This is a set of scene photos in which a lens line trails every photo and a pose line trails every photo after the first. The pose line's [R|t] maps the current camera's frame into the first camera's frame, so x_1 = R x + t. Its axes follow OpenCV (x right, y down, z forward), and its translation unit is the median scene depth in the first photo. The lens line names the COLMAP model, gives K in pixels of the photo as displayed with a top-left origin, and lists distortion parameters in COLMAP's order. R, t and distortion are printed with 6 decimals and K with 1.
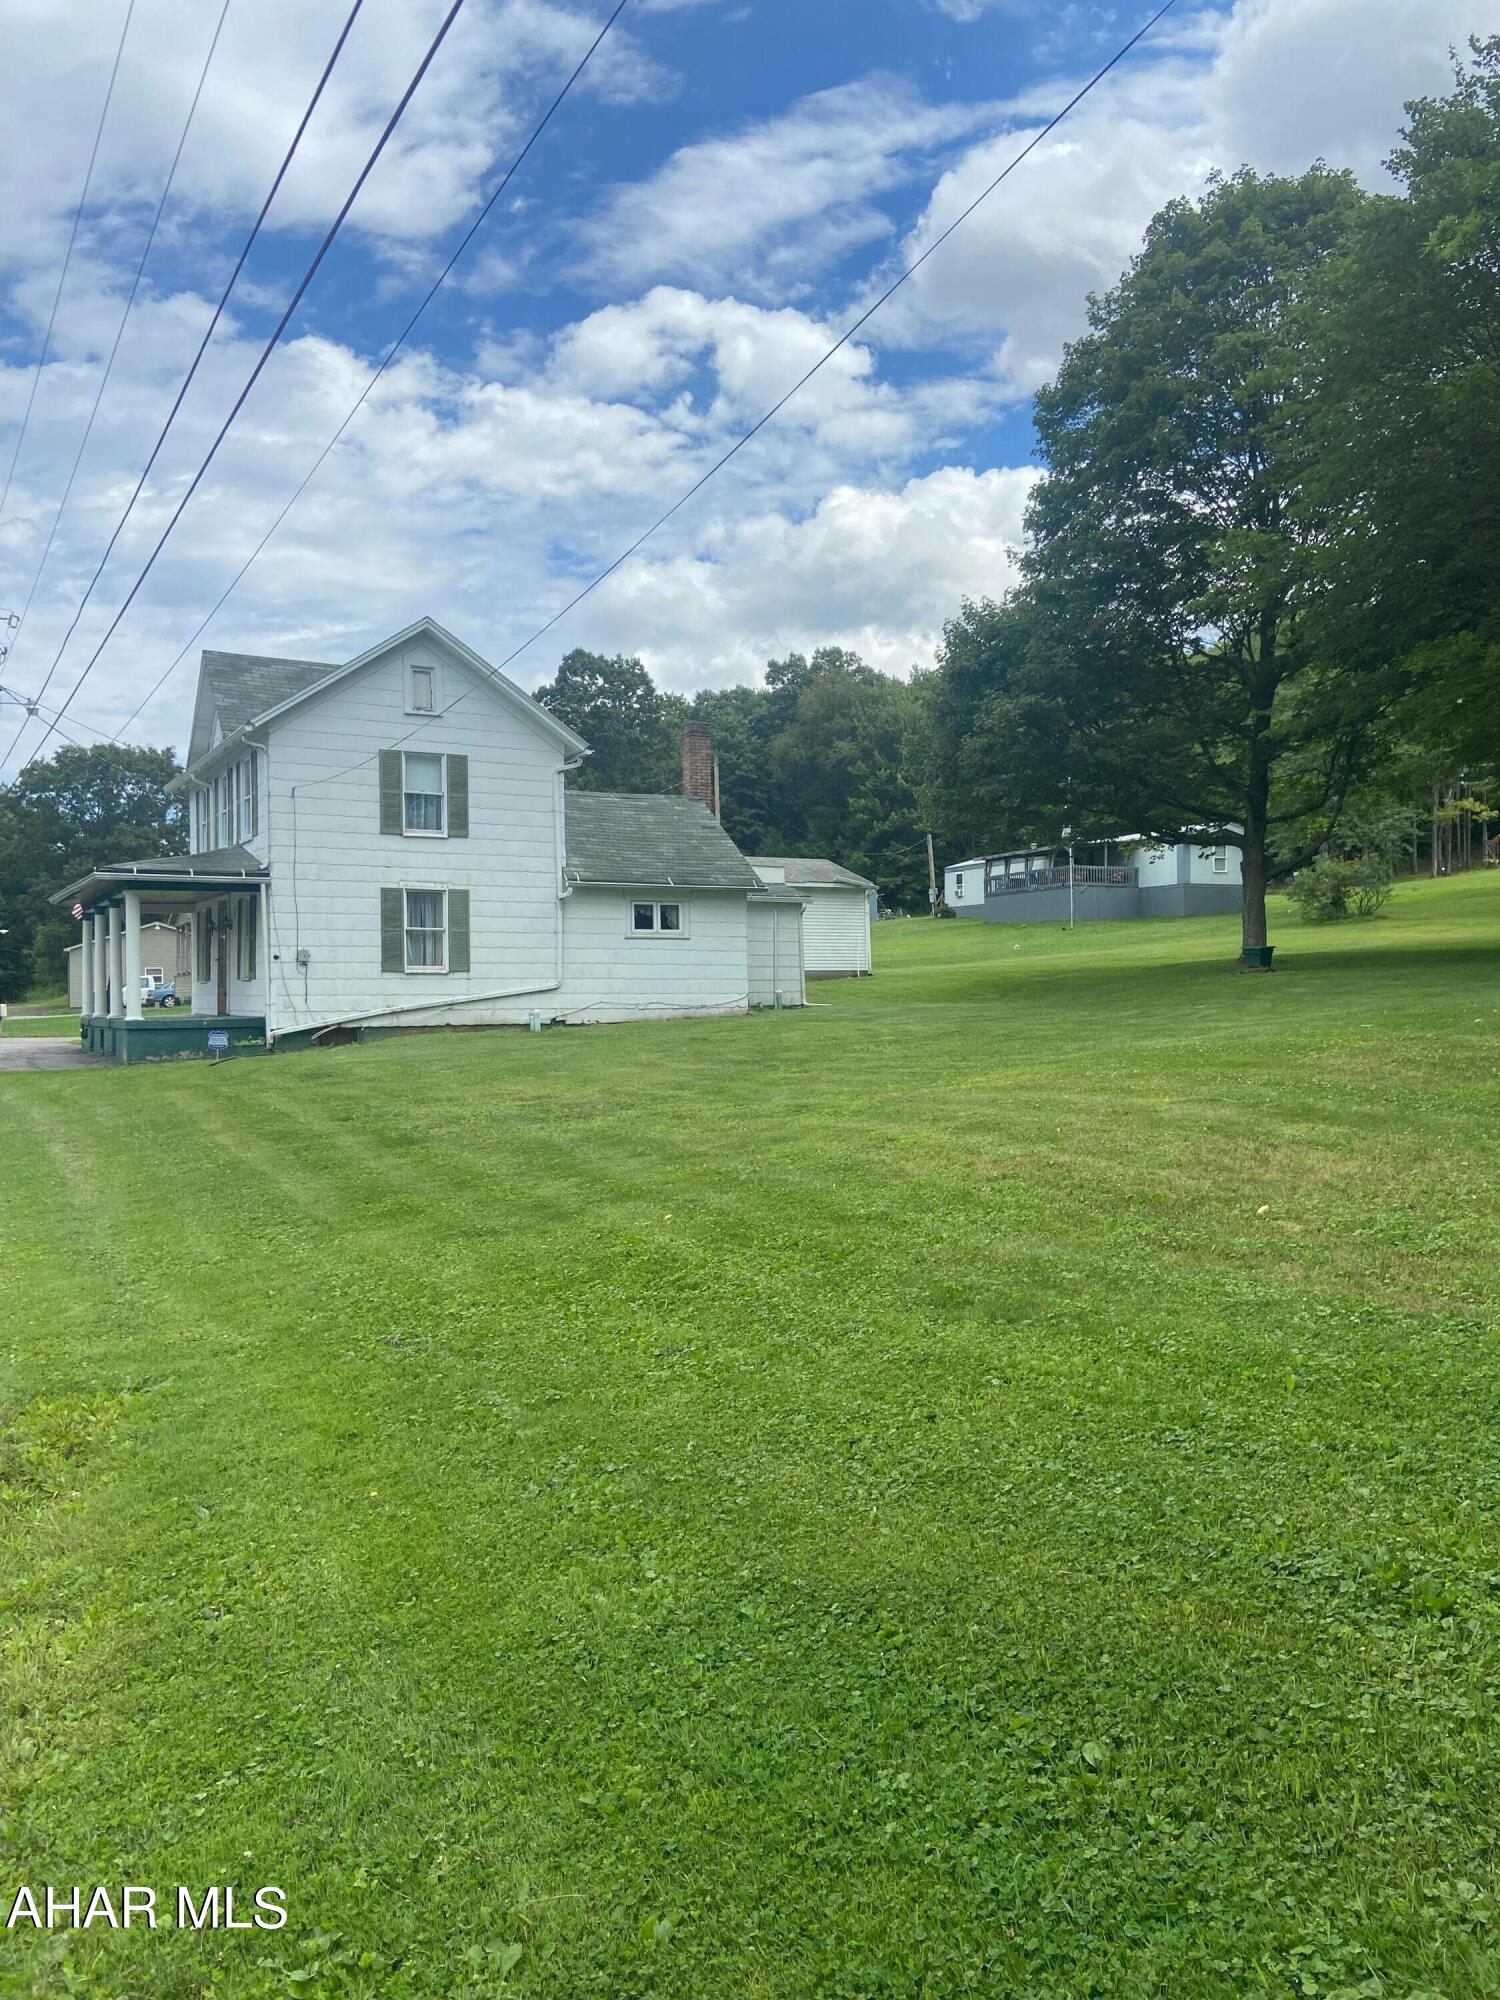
lens RADIAL K [[1613.9, 0, 750.0], [0, 1613.9, 1000.0], [0, 0, 1]] dist [-0.002722, -0.002721]
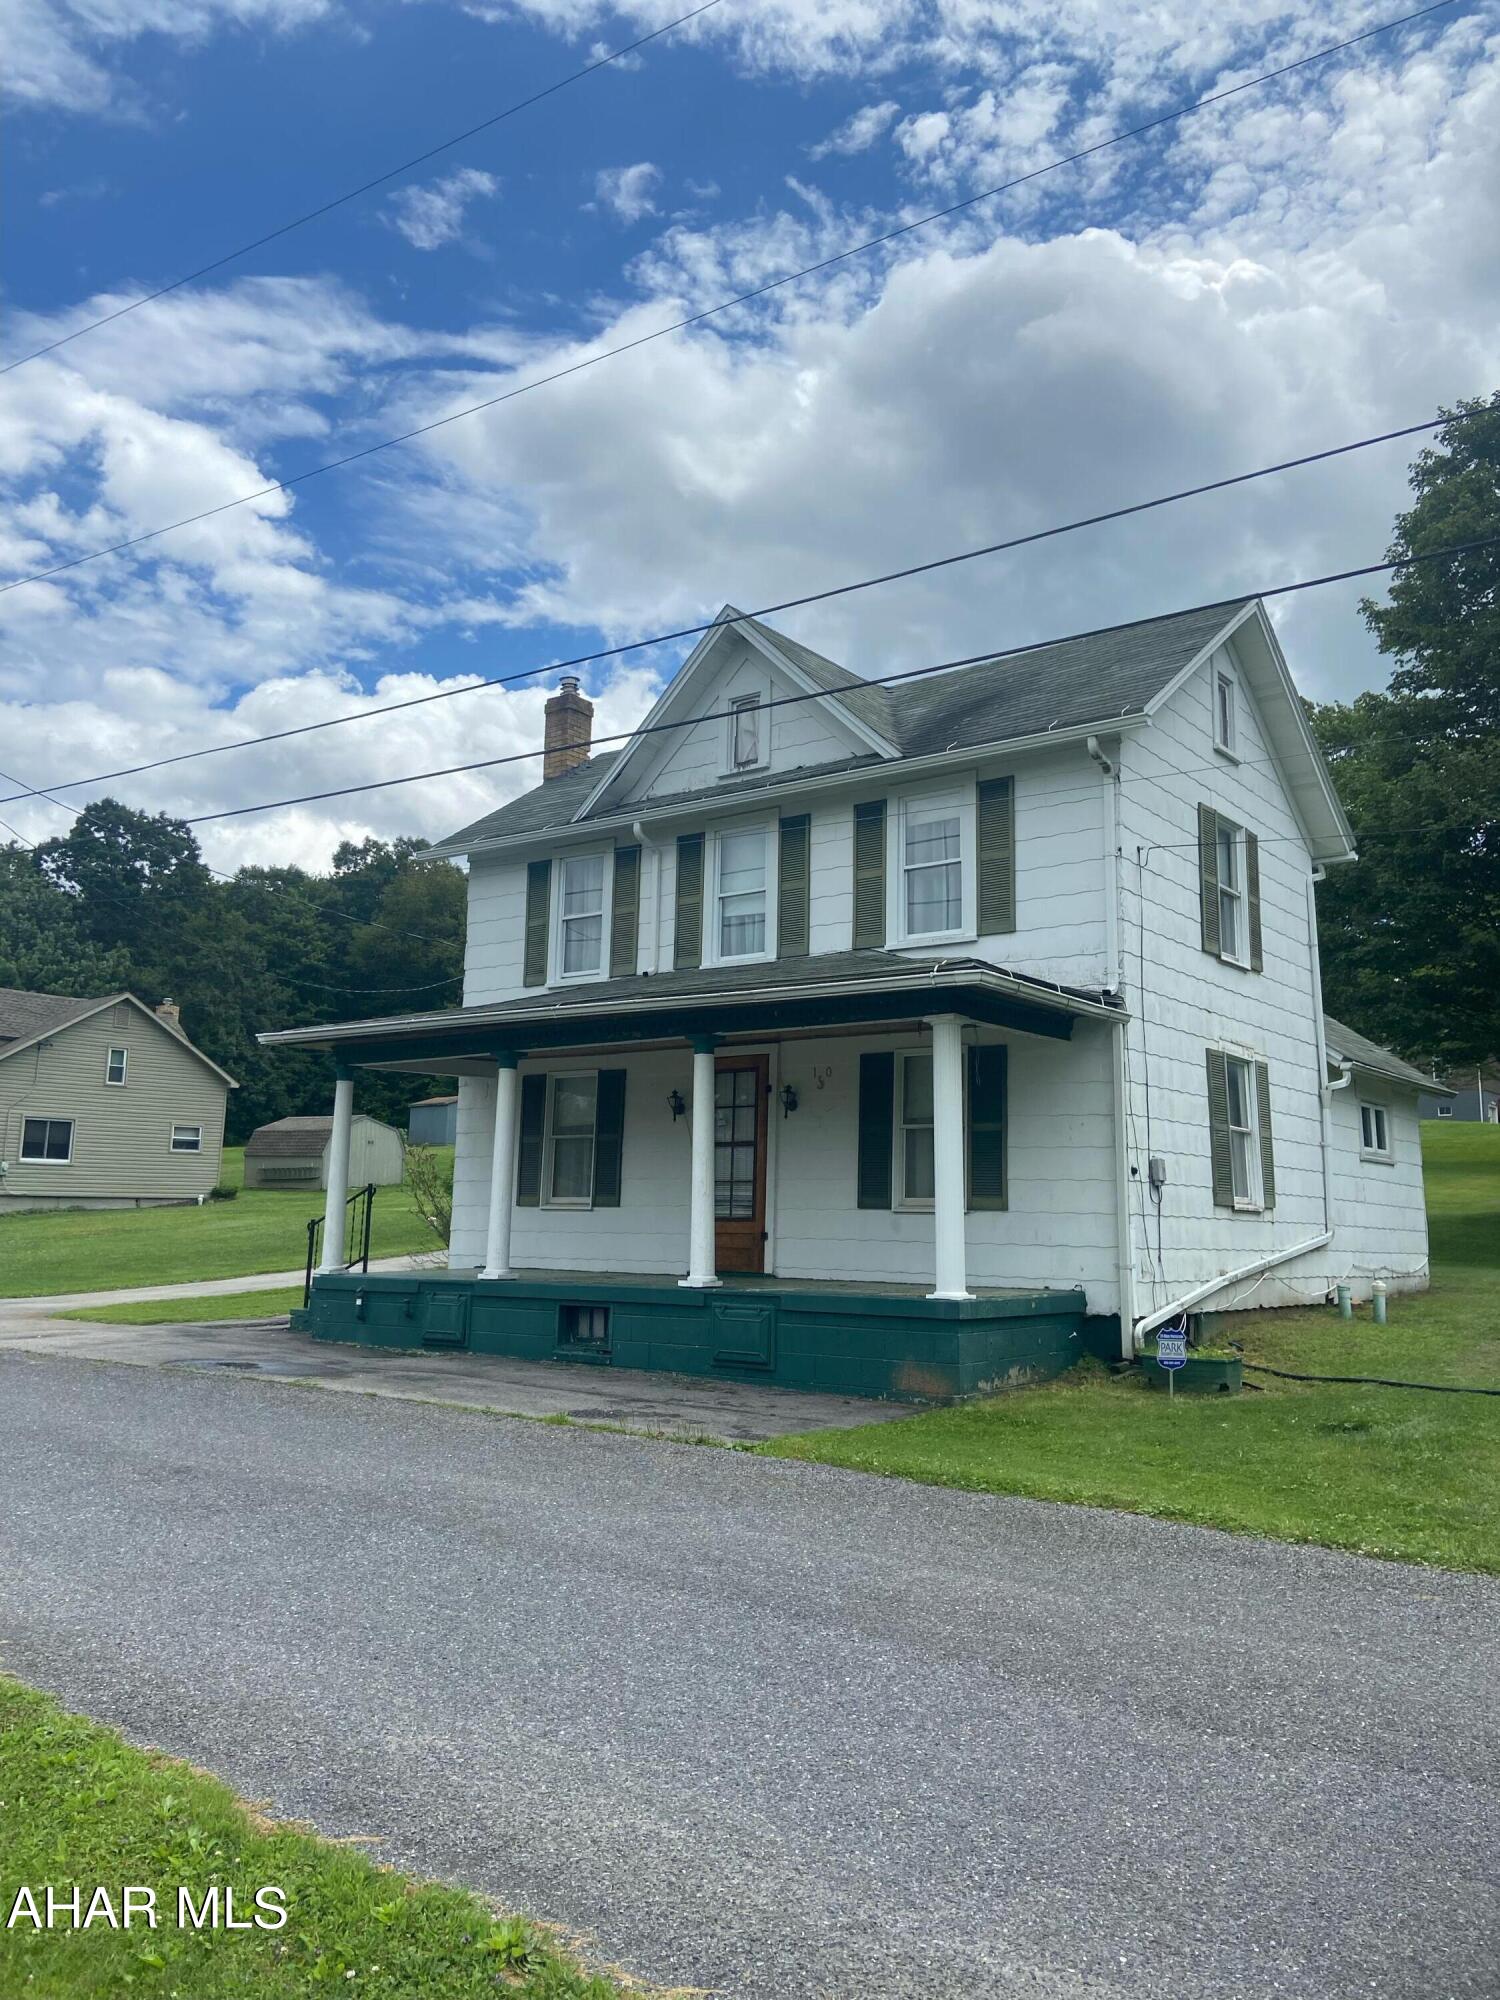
lens RADIAL K [[1613.9, 0, 750.0], [0, 1613.9, 1000.0], [0, 0, 1]] dist [-0.002722, -0.002721]
pose [[0.895203, 0.075456, 0.439225, -0.162466], [-0.009708, 0.988630, -0.150053, -0.000707], [-0.445554, 0.130064, 0.885757, 0.156804]]
